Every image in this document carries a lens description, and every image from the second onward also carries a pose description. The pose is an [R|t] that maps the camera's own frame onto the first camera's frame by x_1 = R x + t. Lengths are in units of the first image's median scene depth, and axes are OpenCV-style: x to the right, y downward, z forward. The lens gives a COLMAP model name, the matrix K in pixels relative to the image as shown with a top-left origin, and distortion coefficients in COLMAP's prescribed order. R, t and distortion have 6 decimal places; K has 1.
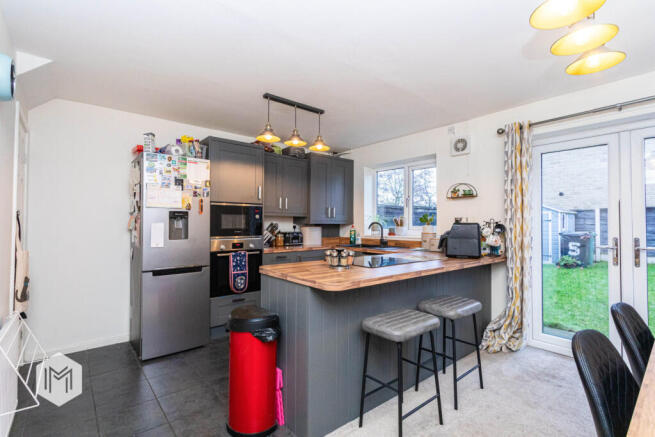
lens RADIAL K [[308.6, 0, 326.2], [0, 308.6, 218.2], [0, 0, 1]] dist [-0.004122, -0.000553]
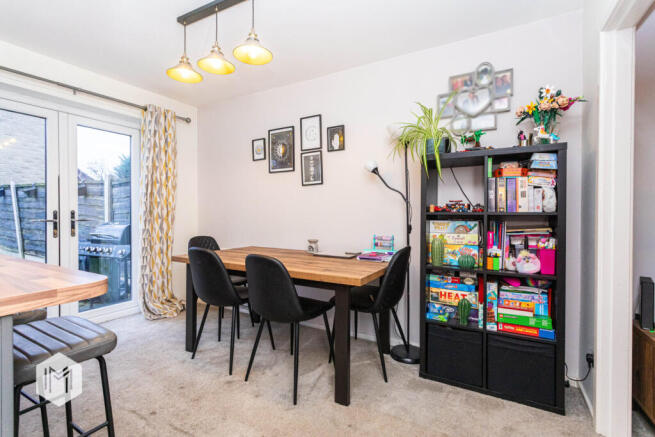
lens RADIAL K [[308.6, 0, 325.2], [0, 308.6, 216.2], [0, 0, 1]] dist [-0.004122, -0.000553]
pose [[-0.341904, -0.012773, 0.939648, -0.285761], [-0.019957, 0.999781, 0.006328, 0.045146], [-0.939523, -0.016589, -0.342084, 0.393747]]
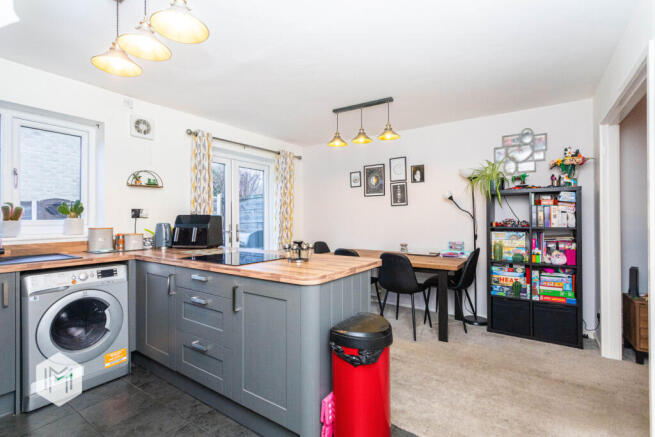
lens RADIAL K [[308.6, 0, 324.3], [0, 308.6, 216.3], [0, 0, 1]] dist [-0.004122, -0.000553]
pose [[-0.266292, 0.004102, 0.963884, -0.575109], [-0.014047, 0.999868, -0.008136, 0.019949], [-0.963790, -0.015706, -0.266199, 0.760453]]
